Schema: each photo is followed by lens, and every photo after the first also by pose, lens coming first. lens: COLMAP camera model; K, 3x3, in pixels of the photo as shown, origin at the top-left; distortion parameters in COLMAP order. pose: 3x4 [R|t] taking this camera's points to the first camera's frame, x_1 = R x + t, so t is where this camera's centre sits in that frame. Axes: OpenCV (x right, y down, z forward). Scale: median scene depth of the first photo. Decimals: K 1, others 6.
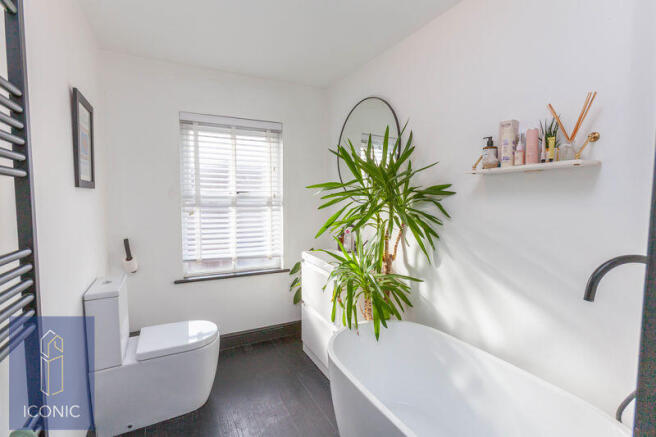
lens RADIAL K [[298.1, 0, 330.4], [0, 298.1, 216.1], [0, 0, 1]] dist [0.000413, -0.000007]
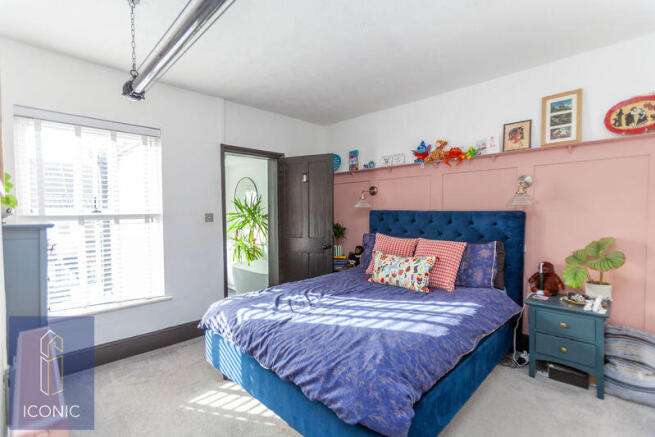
lens RADIAL K [[297.7, 0, 329.9], [0, 297.7, 216.1], [0, 0, 1]] dist [0.000413, -0.000007]
pose [[0.925044, -0.002604, 0.379850, -0.218789], [0.019357, 0.999000, -0.040293, 0.057206], [-0.379366, 0.044625, 0.924170, -2.015928]]
